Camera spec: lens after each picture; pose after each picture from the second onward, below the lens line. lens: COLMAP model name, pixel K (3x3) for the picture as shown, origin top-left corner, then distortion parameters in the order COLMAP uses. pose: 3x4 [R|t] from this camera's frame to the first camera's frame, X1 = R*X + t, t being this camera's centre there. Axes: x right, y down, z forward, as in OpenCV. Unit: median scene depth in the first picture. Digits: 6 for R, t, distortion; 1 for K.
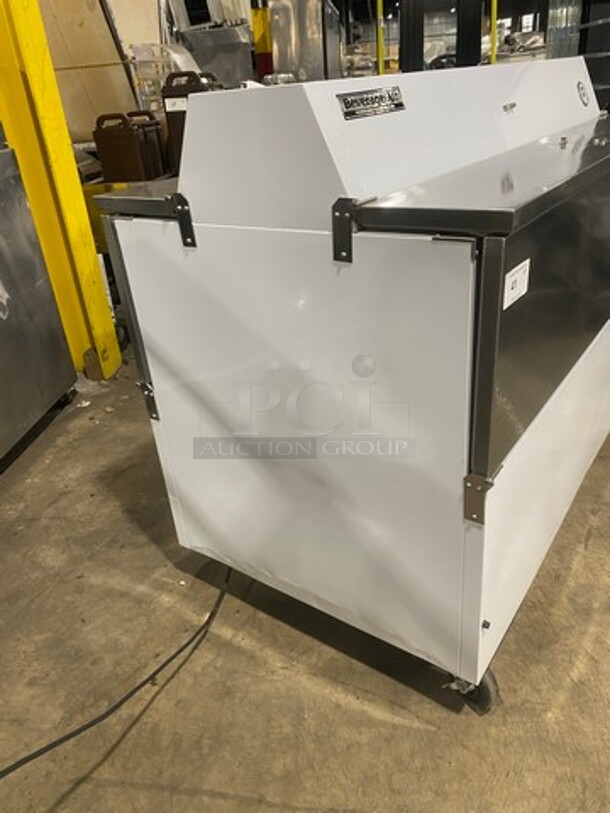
lens RADIAL K [[610.9, 0, 305.0], [0, 610.9, 406.5], [0, 0, 1]] dist [0.002816, 0.005767]
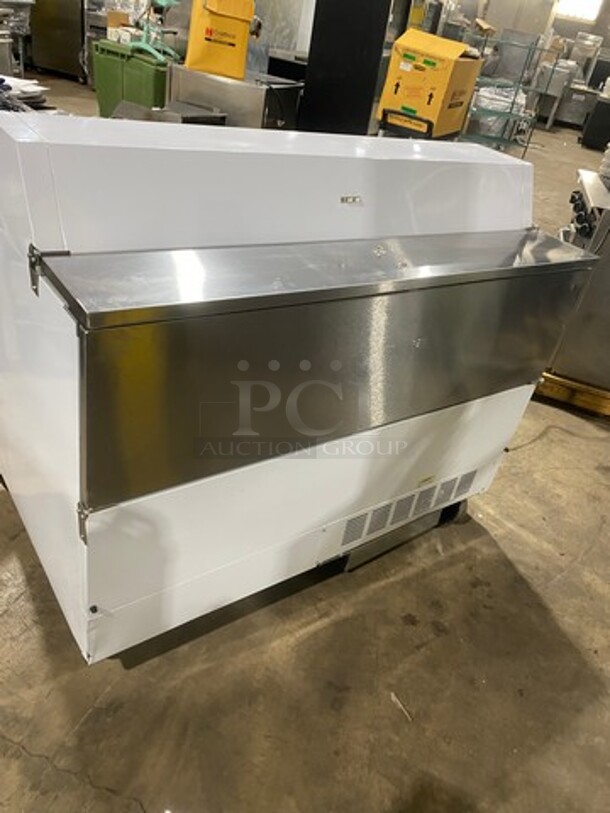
lens RADIAL K [[610.9, 0, 305.0], [0, 610.9, 406.5], [0, 0, 1]] dist [0.002816, 0.005767]
pose [[-0.942826, -0.250250, 0.220124, -0.070451], [0.056107, 0.531863, 0.844970, -1.019490], [-0.328530, 0.809010, -0.487413, 1.599606]]
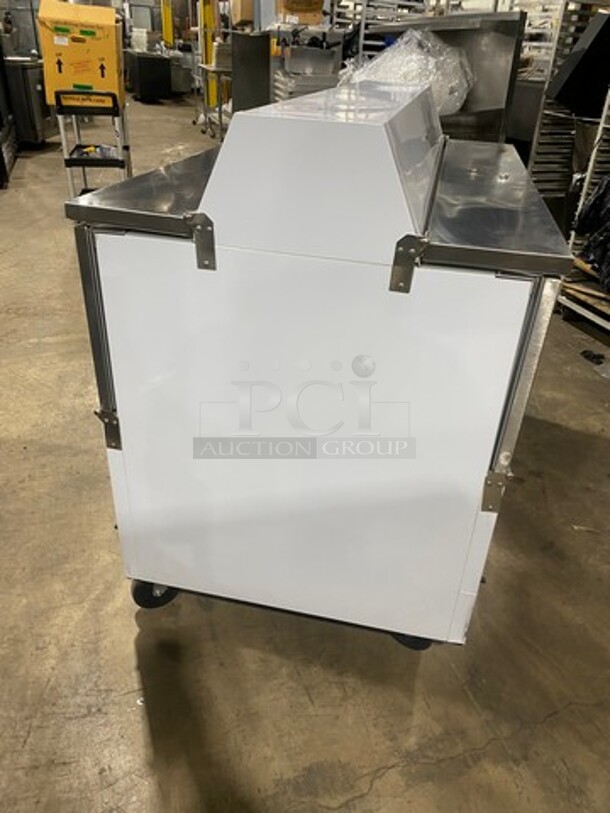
lens RADIAL K [[610.9, 0, 305.0], [0, 610.9, 406.5], [0, 0, 1]] dist [0.002816, 0.005767]
pose [[-0.921827, 0.225920, -0.314951, 0.686847], [-0.158493, 0.521819, 0.838203, -0.979090], [0.353715, 0.822596, -0.445221, 1.602808]]
